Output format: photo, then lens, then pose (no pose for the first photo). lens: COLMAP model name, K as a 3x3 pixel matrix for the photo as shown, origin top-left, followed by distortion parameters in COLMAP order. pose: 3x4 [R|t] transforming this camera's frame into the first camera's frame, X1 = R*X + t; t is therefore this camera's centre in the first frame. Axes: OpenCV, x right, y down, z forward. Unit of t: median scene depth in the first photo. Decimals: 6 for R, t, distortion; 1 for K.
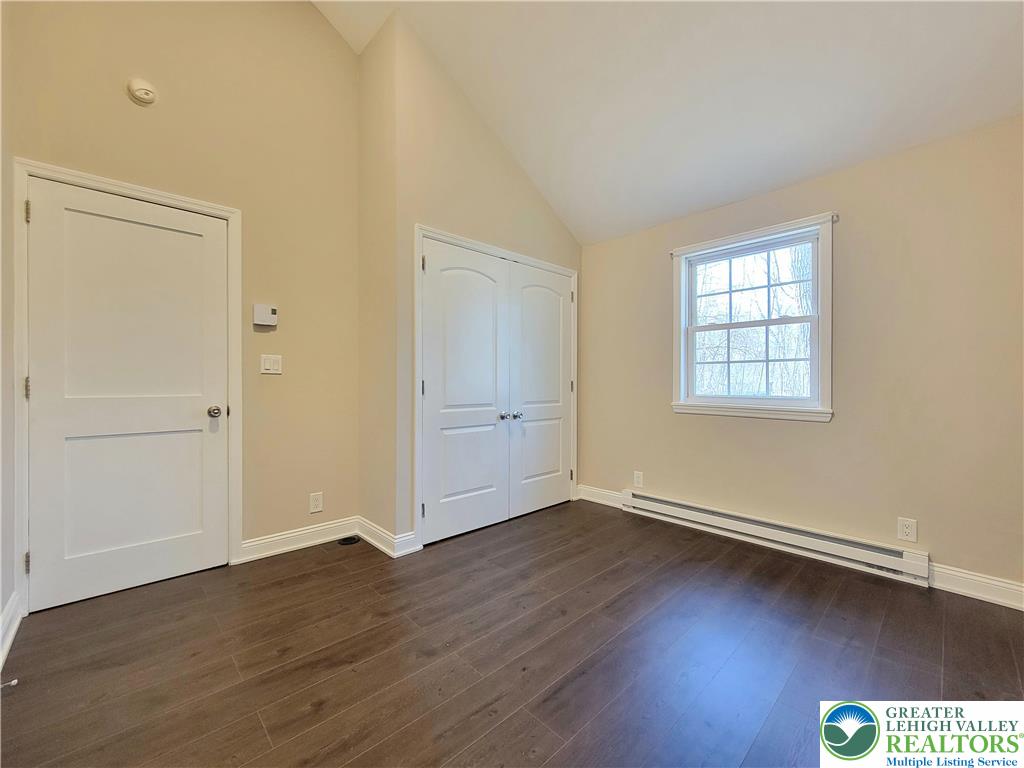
lens RADIAL K [[424.3, 0, 516.9], [0, 424.3, 370.6], [0, 0, 1]] dist [-0.003893, 0.002033]
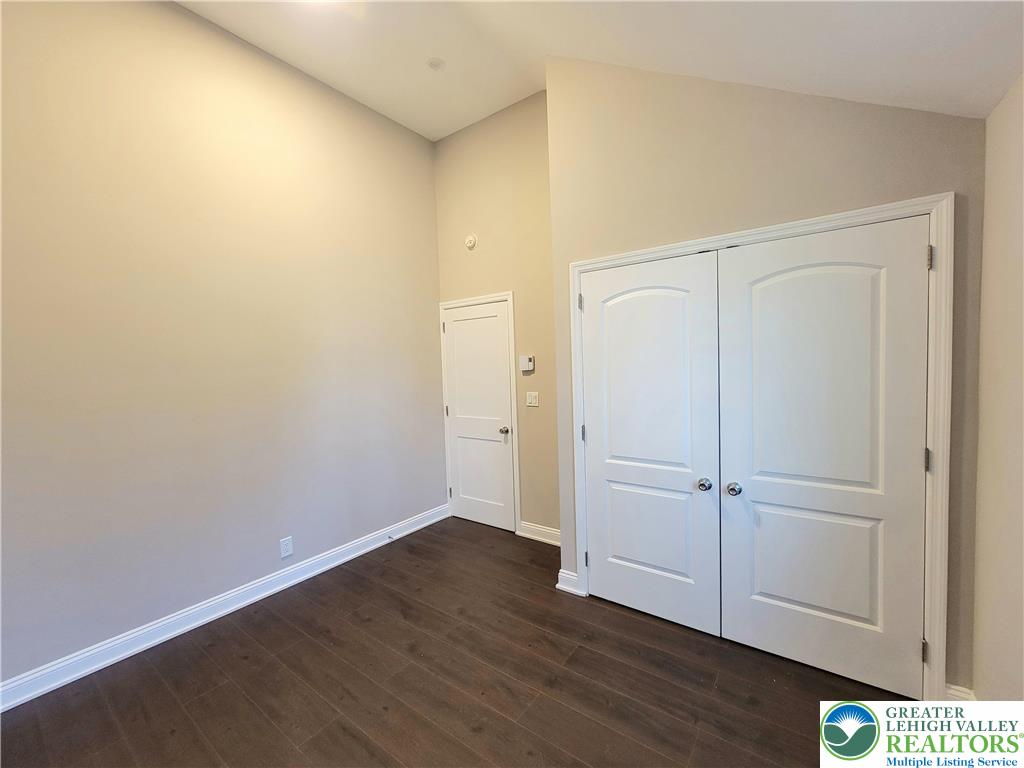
lens RADIAL K [[424.3, 0, 518.2], [0, 424.3, 372.1], [0, 0, 1]] dist [-0.003893, 0.002033]
pose [[0.163872, 0.017524, -0.986326, 0.605249], [0.062832, 0.997627, 0.028164, -0.116185], [0.984479, -0.066588, 0.162382, 0.613938]]
